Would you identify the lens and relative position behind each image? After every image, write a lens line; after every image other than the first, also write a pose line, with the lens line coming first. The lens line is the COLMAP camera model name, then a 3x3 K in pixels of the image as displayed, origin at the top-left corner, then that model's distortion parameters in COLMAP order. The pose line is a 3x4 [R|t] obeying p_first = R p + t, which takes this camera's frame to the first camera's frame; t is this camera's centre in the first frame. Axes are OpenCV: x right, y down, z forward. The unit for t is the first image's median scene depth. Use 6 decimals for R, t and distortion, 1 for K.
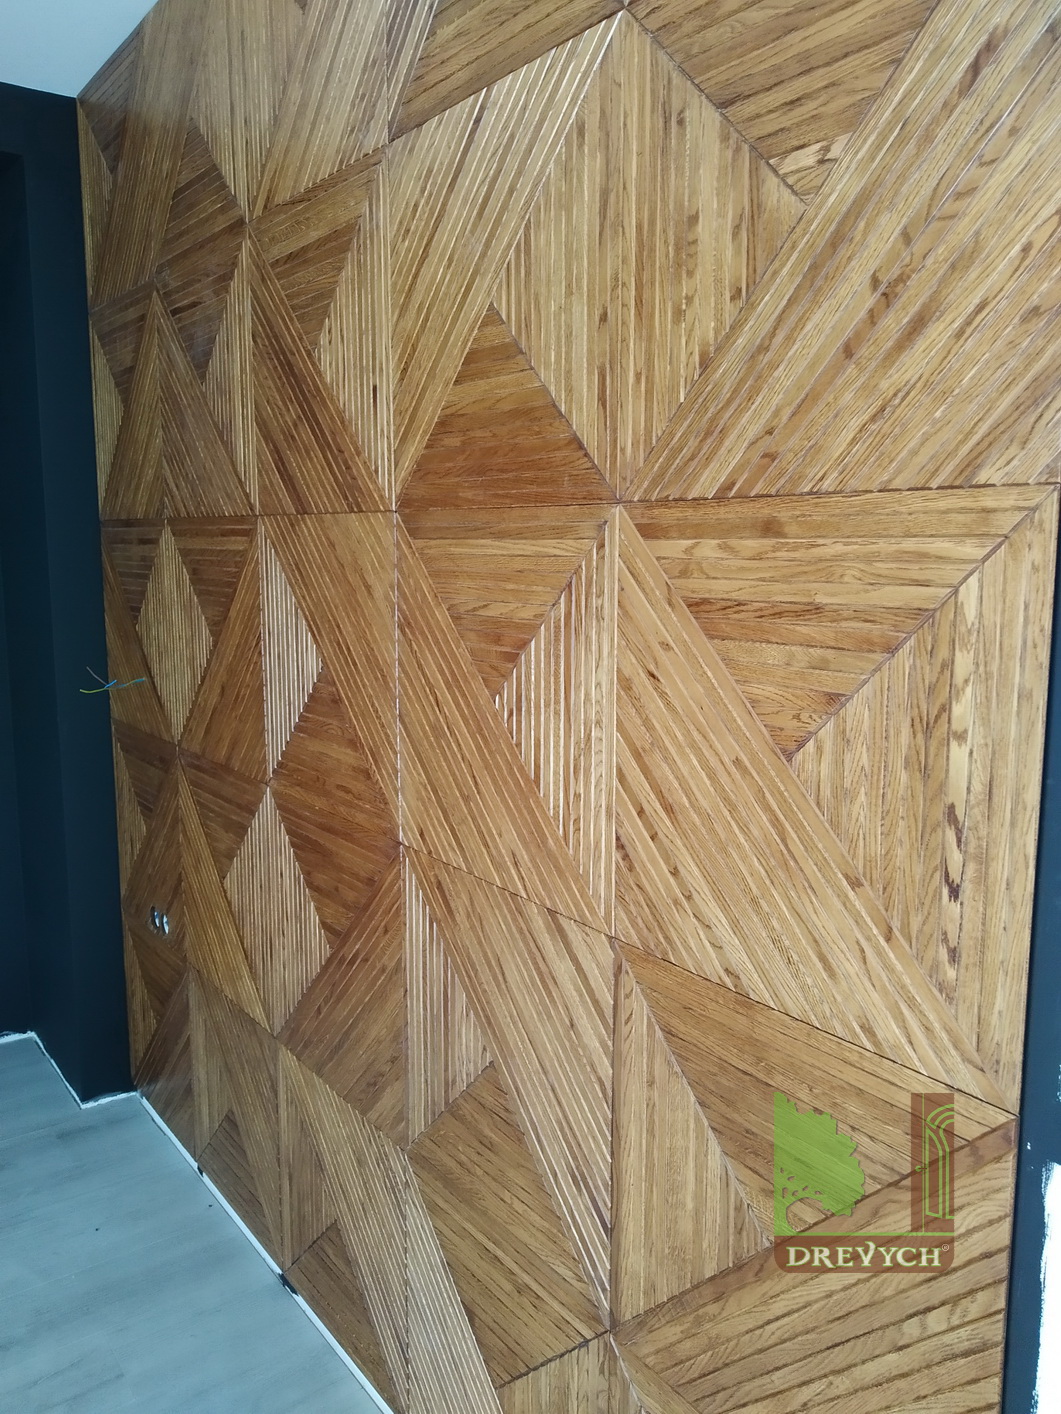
lens RADIAL K [[1113.8, 0, 530.2], [0, 1113.8, 706.8], [0, 0, 1]] dist [0.029493, -0.060672]
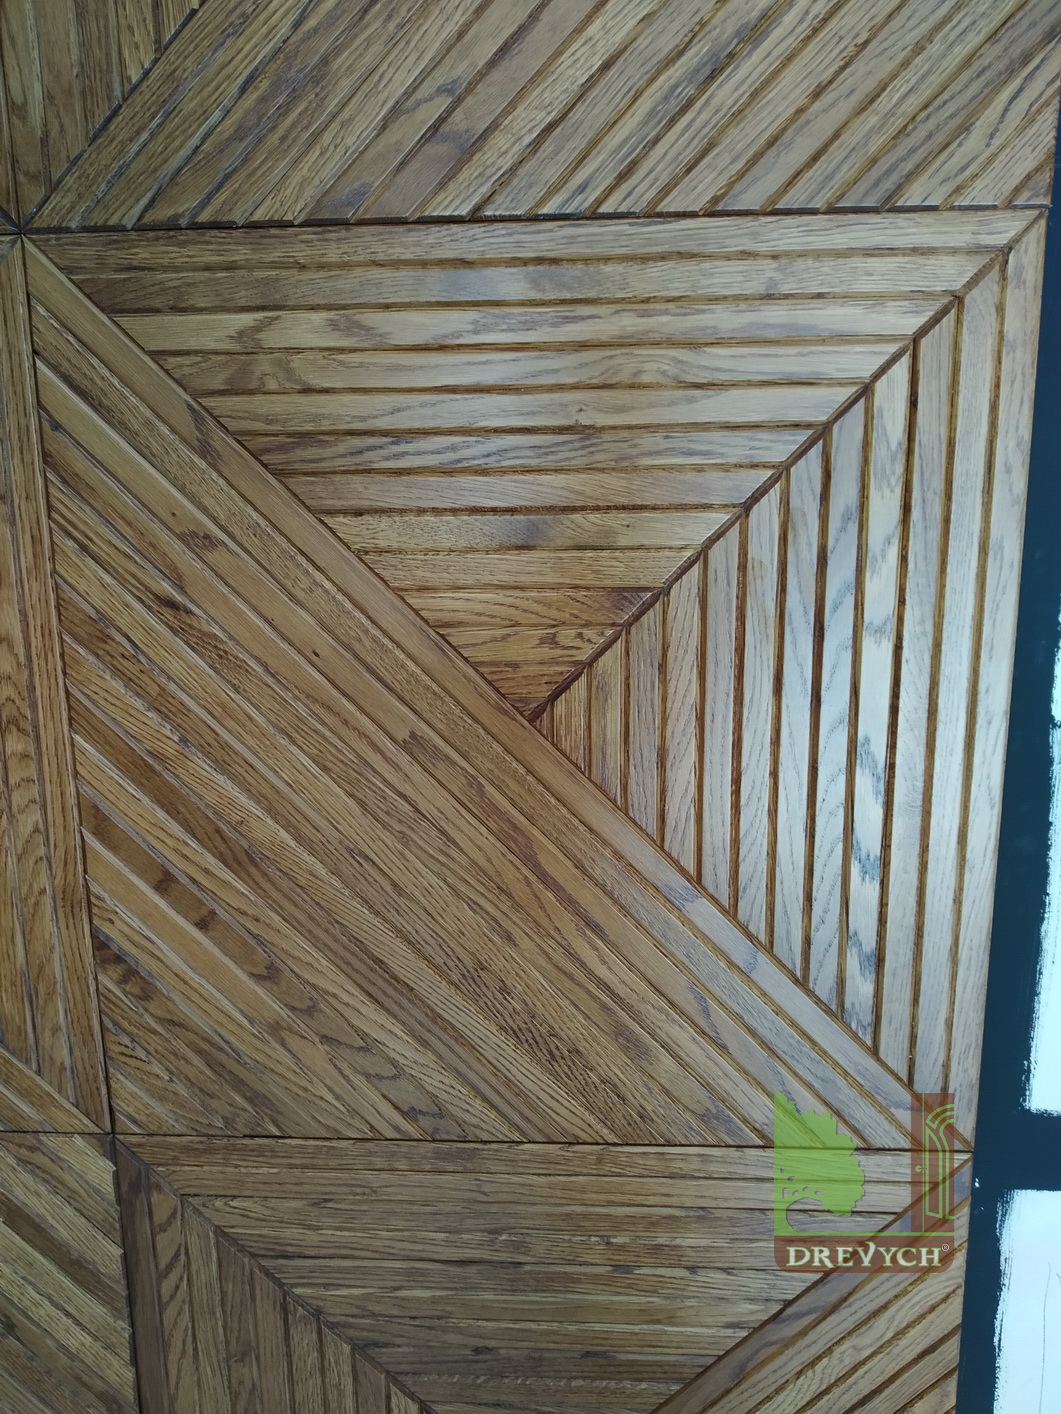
lens RADIAL K [[1113.8, 0, 537.1], [0, 1113.8, 705.9], [0, 0, 1]] dist [0.029493, -0.060672]
pose [[0.629347, -0.170427, 0.758207, -0.166965], [0.126418, 0.985113, 0.116498, -0.020897], [-0.766773, 0.022533, 0.641522, 0.565145]]
